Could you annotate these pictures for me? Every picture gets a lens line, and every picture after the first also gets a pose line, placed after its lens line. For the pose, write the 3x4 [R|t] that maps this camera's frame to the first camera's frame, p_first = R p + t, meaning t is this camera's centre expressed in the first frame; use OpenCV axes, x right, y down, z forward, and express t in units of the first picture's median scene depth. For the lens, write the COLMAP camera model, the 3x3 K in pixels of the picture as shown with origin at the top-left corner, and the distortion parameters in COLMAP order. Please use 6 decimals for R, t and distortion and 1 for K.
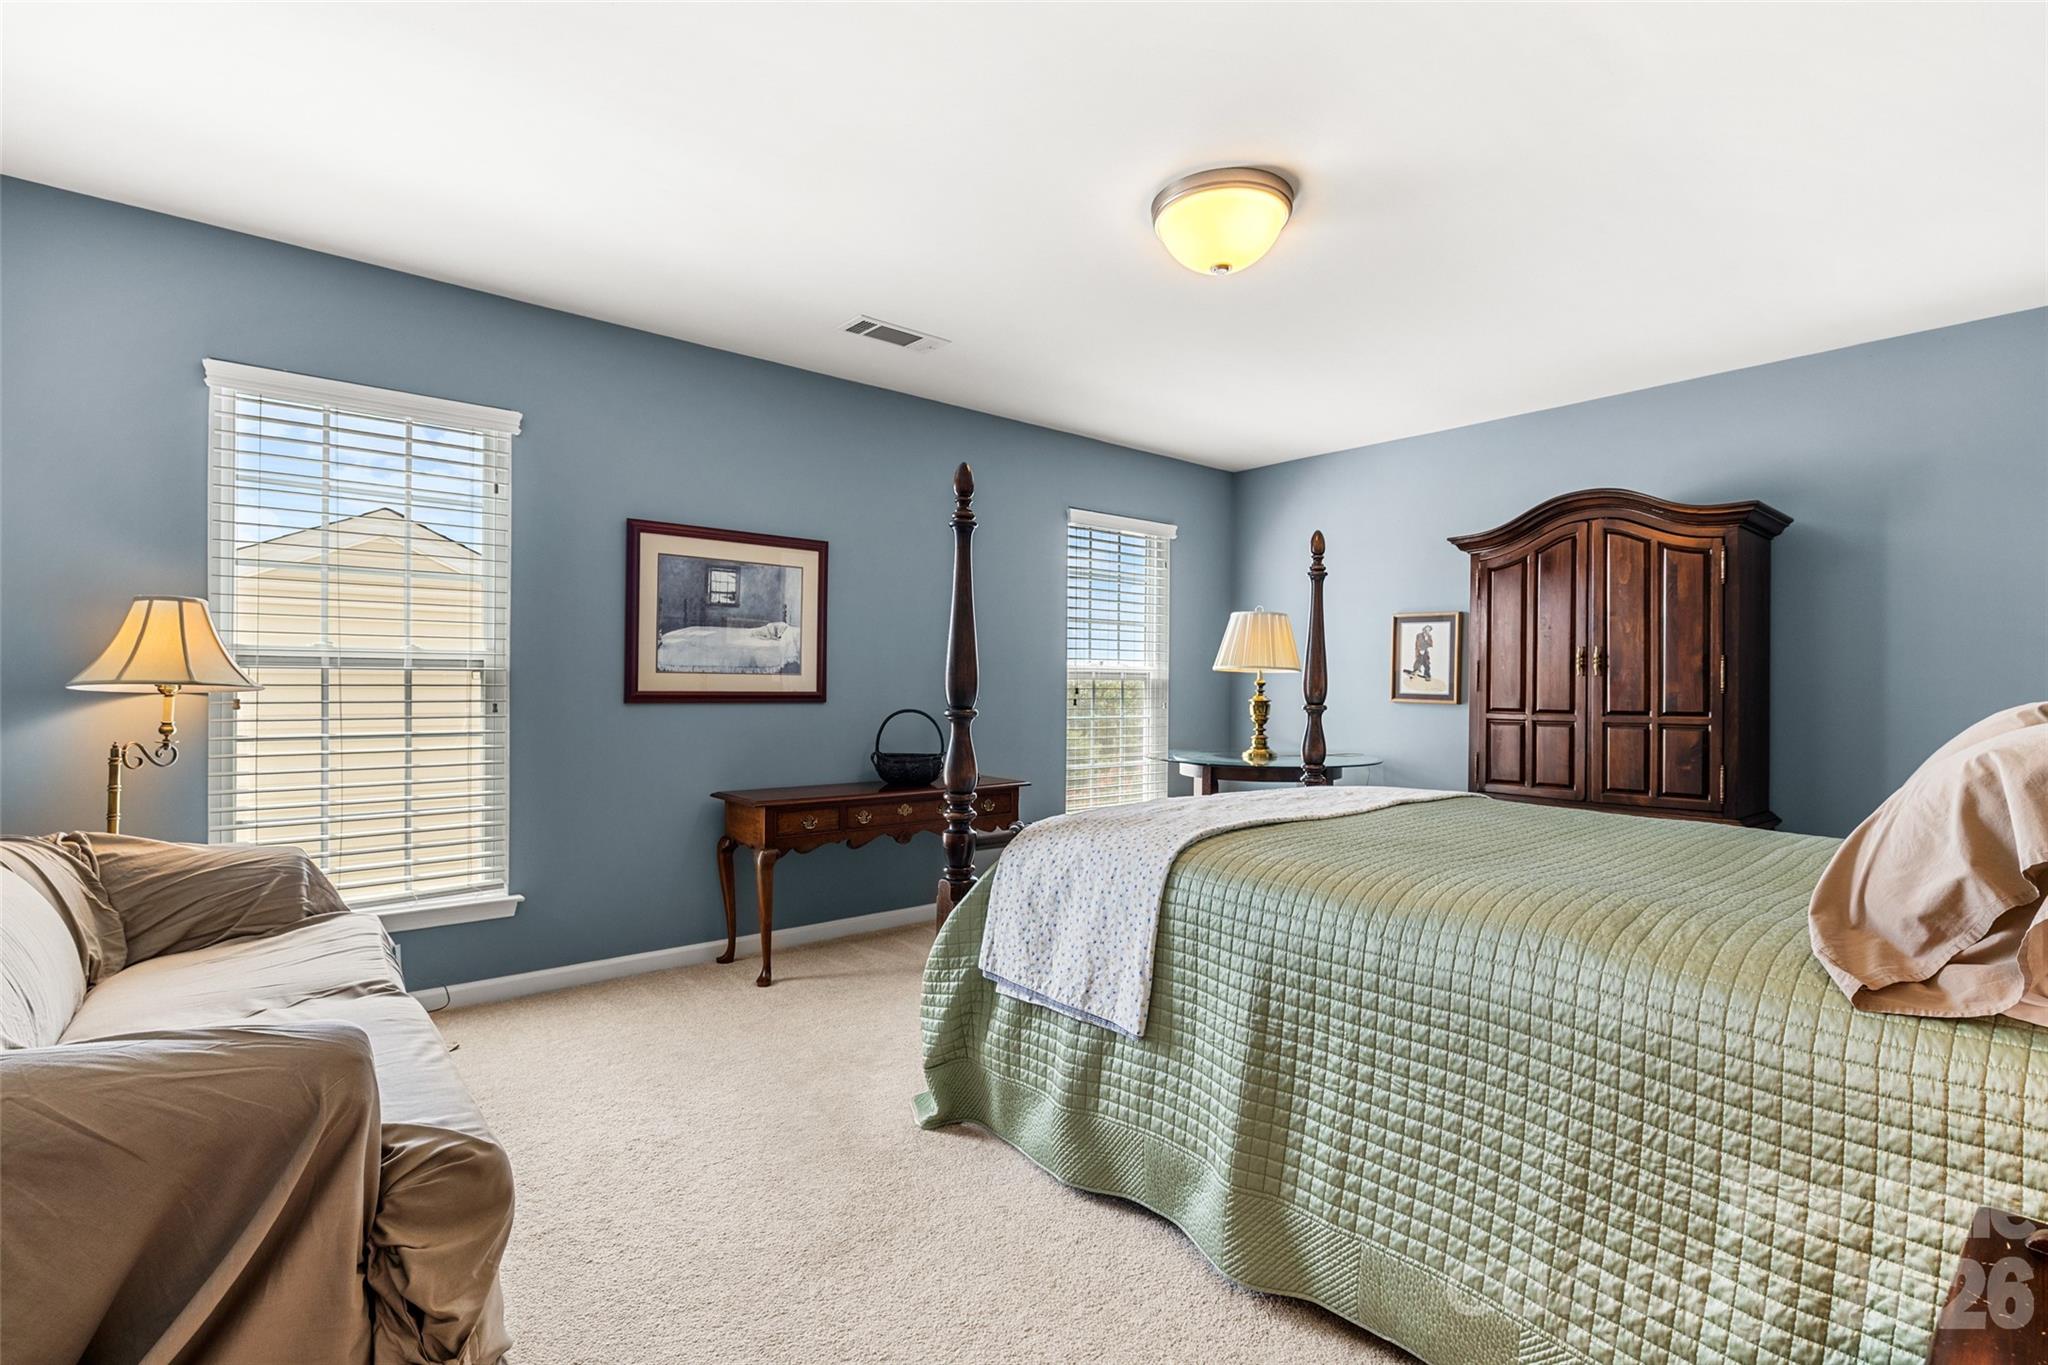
lens RADIAL K [[963.0, 0, 1023.6], [0, 963.0, 686.6], [0, 0, 1]] dist [-0.003746, 0.000714]
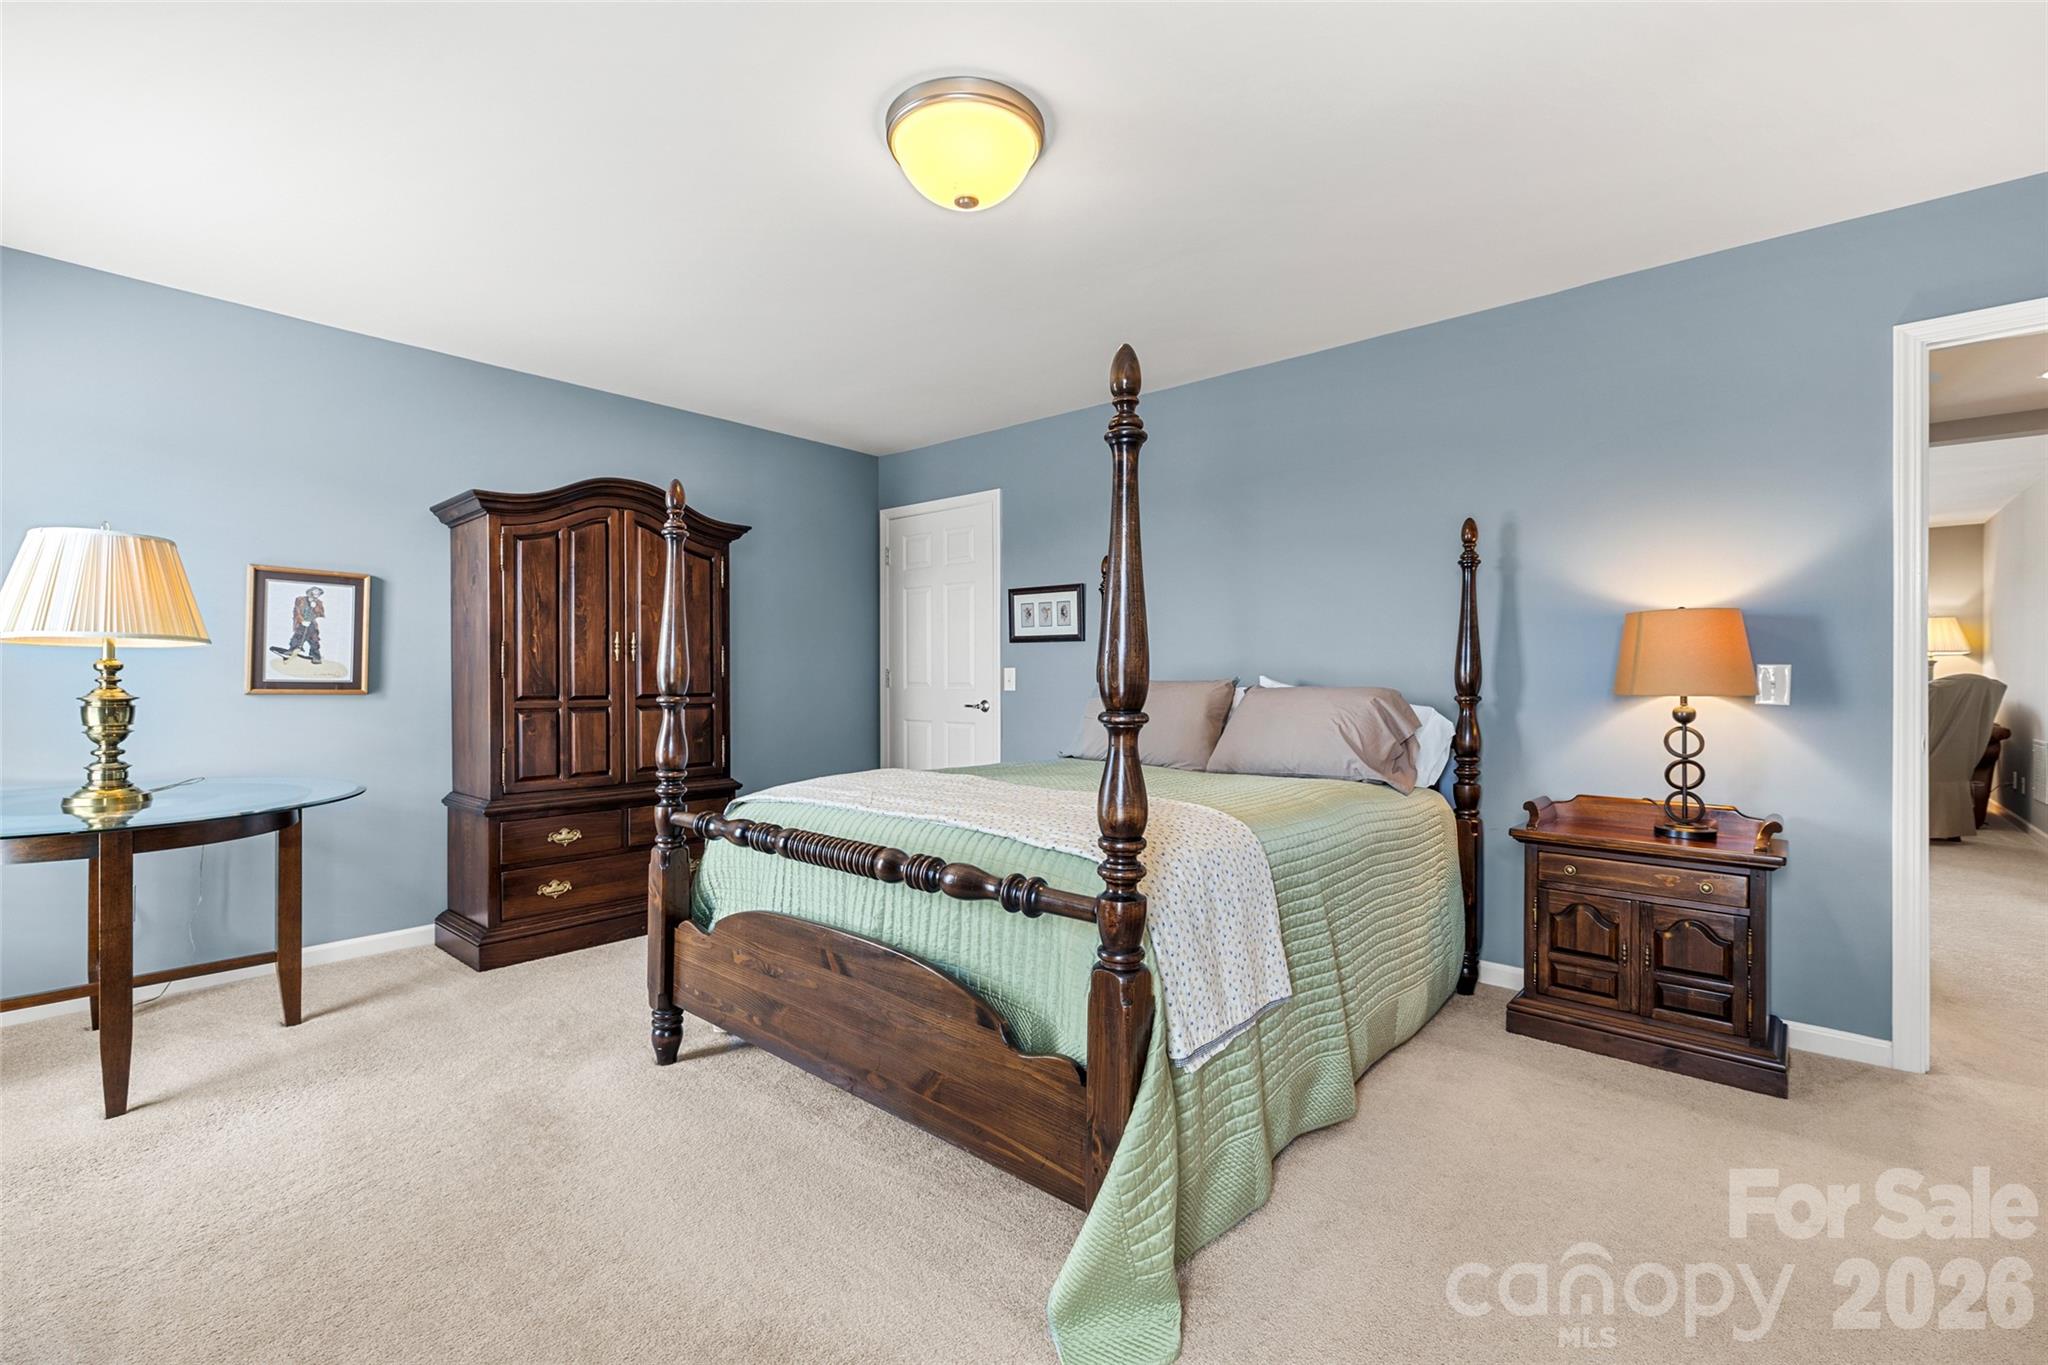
lens RADIAL K [[864.4, 0, 1027.2], [0, 864.4, 678.0], [0, 0, 1]] dist [0.001358, 0.000108]
pose [[-0.167889, -0.010107, 0.985754, -0.313534], [-0.000573, 0.999948, 0.010155, -0.001988], [-0.985806, 0.001140, -0.167886, 0.582394]]
